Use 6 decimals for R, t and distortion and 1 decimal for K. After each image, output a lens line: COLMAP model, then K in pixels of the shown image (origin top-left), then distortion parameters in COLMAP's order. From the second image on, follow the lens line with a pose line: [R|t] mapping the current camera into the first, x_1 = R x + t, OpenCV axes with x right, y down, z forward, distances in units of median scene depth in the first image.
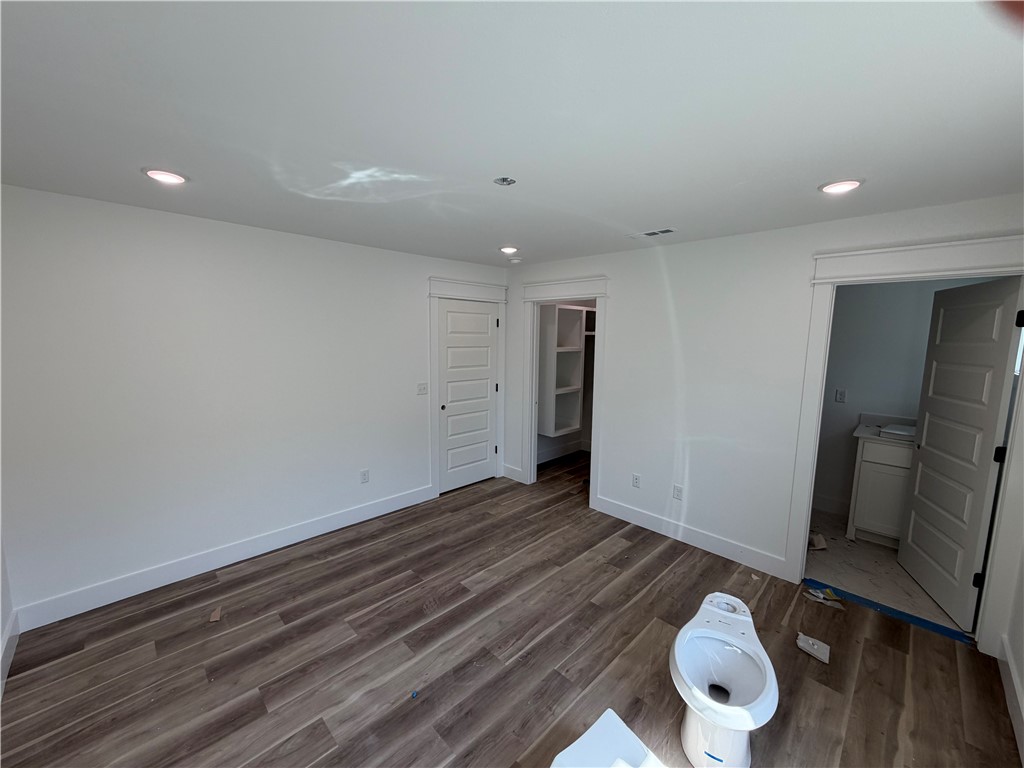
lens RADIAL K [[407.8, 0, 505.1], [0, 407.8, 383.9], [0, 0, 1]] dist [0.000295, -0.000180]
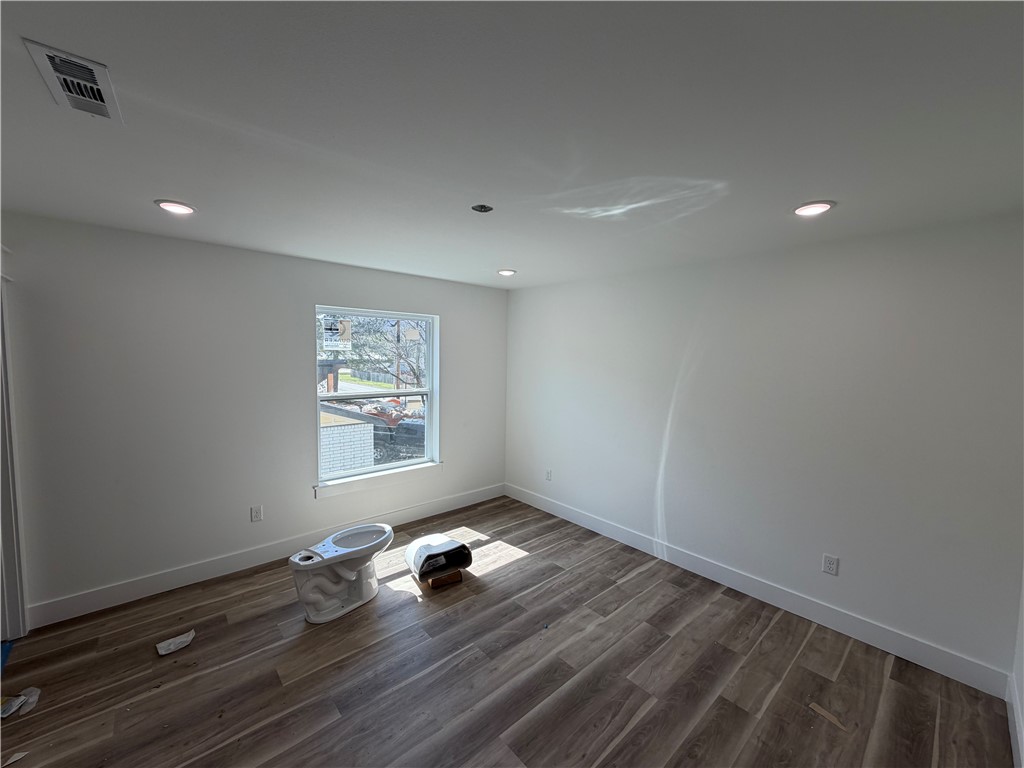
lens RADIAL K [[407.8, 0, 508.4], [0, 407.8, 383.5], [0, 0, 1]] dist [0.000295, -0.000180]
pose [[-0.998313, -0.035345, 0.046059, -0.120894], [-0.025859, 0.980993, 0.192311, -0.235809], [-0.051981, 0.190795, -0.980253, 1.953997]]
